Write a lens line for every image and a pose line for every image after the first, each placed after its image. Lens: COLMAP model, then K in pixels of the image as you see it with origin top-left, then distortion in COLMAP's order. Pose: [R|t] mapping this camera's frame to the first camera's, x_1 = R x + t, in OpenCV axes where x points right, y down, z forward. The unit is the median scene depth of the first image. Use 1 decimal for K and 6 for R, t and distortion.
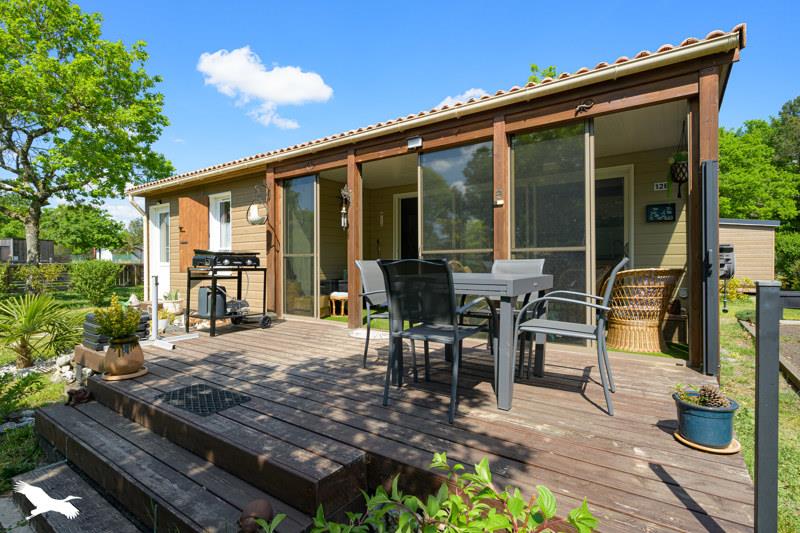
lens RADIAL K [[384.6, 0, 396.5], [0, 384.6, 263.9], [0, 0, 1]] dist [-0.003226, -0.000113]
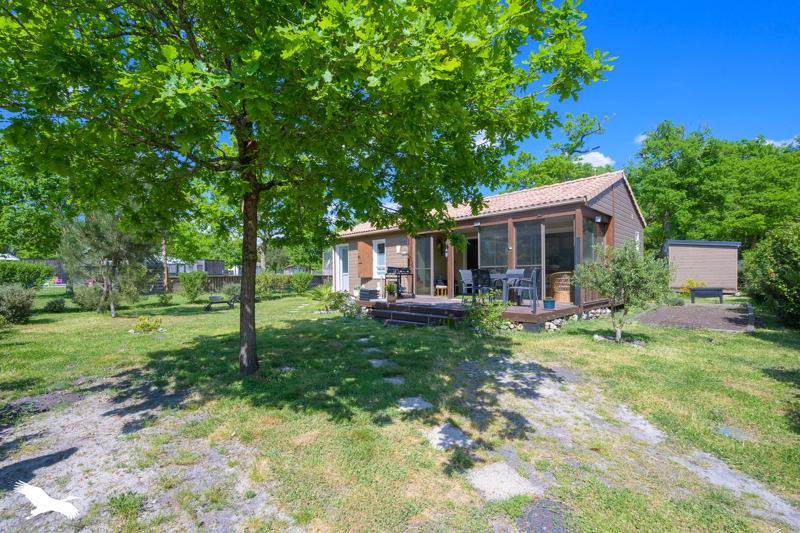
lens RADIAL K [[320.6, 0, 379.8], [0, 320.6, 277.6], [0, 0, 1]] dist [-0.000750, 0.000162]
pose [[0.977522, -0.000786, -0.210832, -0.101325], [0.001523, 0.999993, 0.003330, 0.023085], [0.210828, -0.003576, 0.977517, -0.908967]]
